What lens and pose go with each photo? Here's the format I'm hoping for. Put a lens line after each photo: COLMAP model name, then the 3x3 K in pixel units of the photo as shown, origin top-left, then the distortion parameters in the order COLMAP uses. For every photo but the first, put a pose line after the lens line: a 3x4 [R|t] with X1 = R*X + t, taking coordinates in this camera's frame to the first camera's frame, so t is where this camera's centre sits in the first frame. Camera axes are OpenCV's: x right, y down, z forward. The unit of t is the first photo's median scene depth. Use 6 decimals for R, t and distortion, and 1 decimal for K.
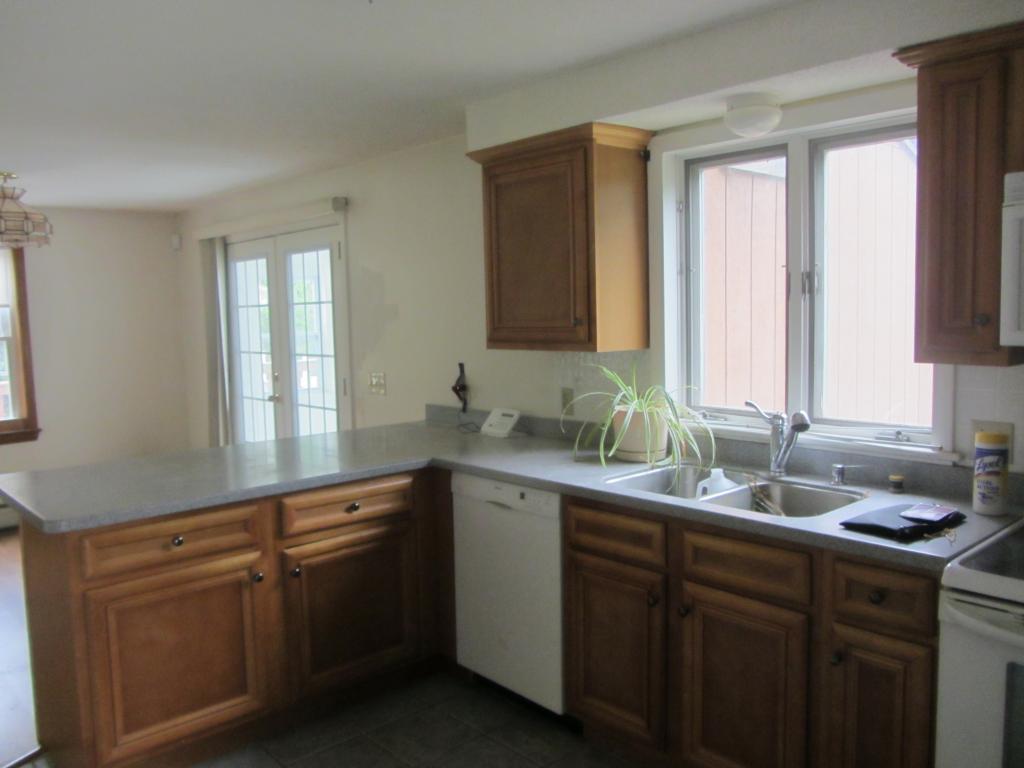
lens RADIAL K [[844.3, 0, 529.0], [0, 844.3, 373.0], [0, 0, 1]] dist [-0.036794, 0.020059]
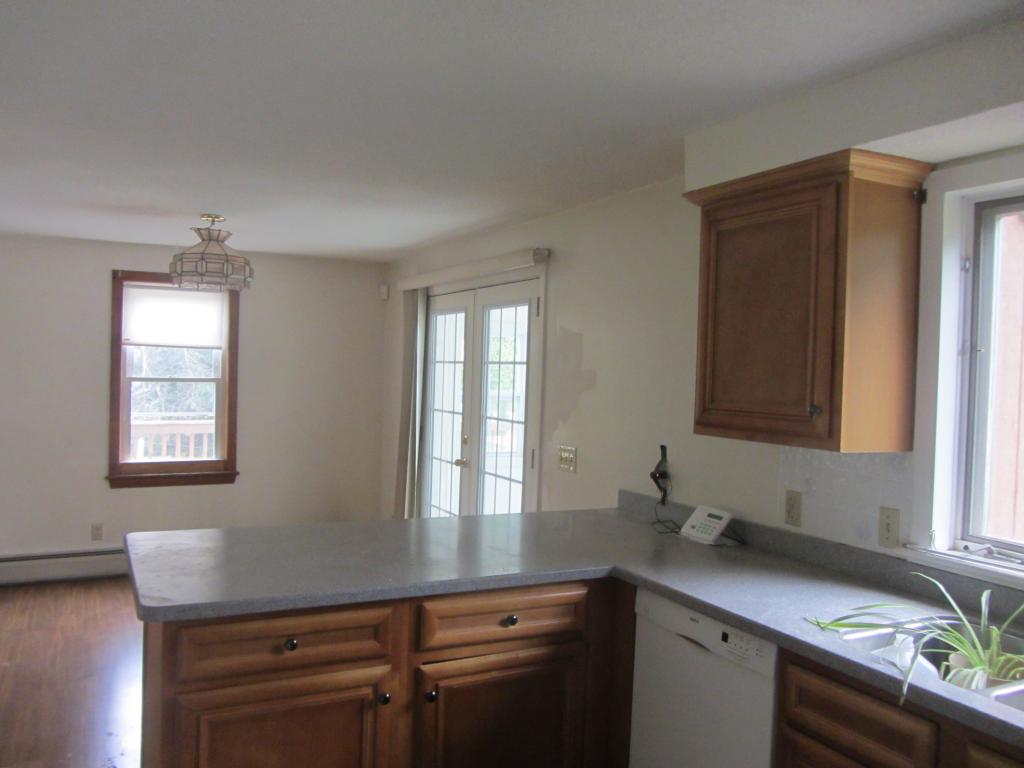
lens RADIAL K [[844.3, 0, 529.0], [0, 844.3, 373.0], [0, 0, 1]] dist [-0.036794, 0.020059]
pose [[0.964818, 0.058648, -0.256295, 0.001434], [-0.077537, 0.994919, -0.064219, -0.023387], [0.251226, 0.081831, 0.964463, 0.189987]]
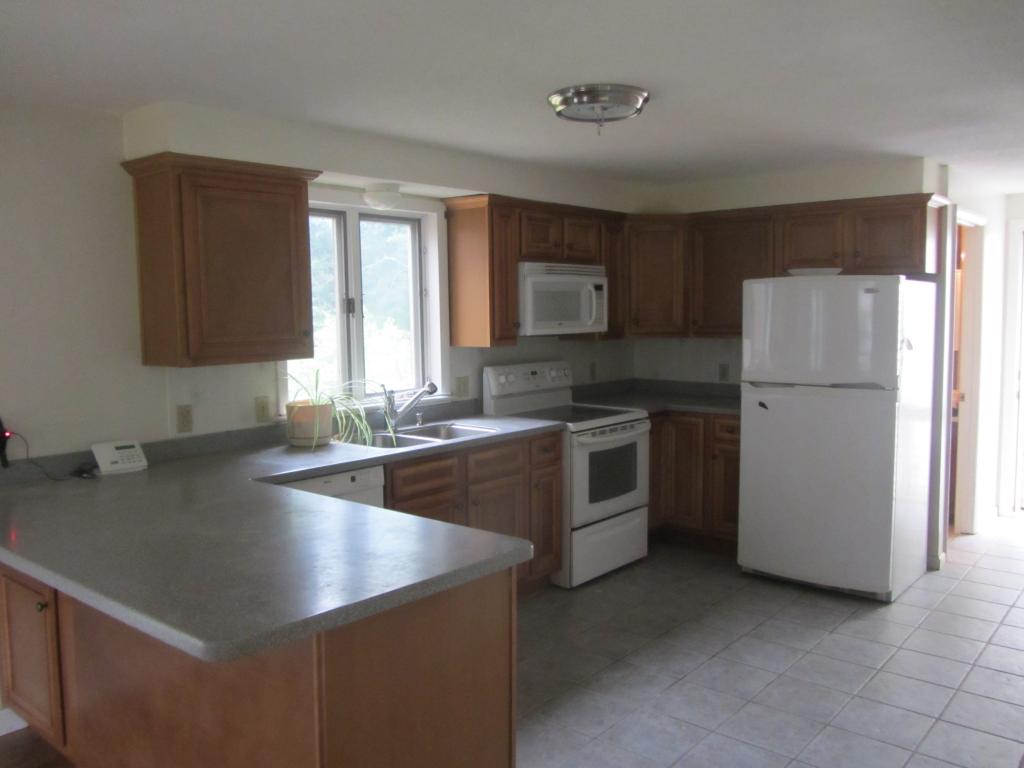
lens RADIAL K [[844.3, 0, 529.0], [0, 844.3, 373.0], [0, 0, 1]] dist [-0.036794, 0.020059]
pose [[-0.144827, -0.051919, 0.988094, -1.062435], [0.089047, 0.993886, 0.065275, -0.051560], [-0.985442, 0.097441, -0.139319, 0.793838]]
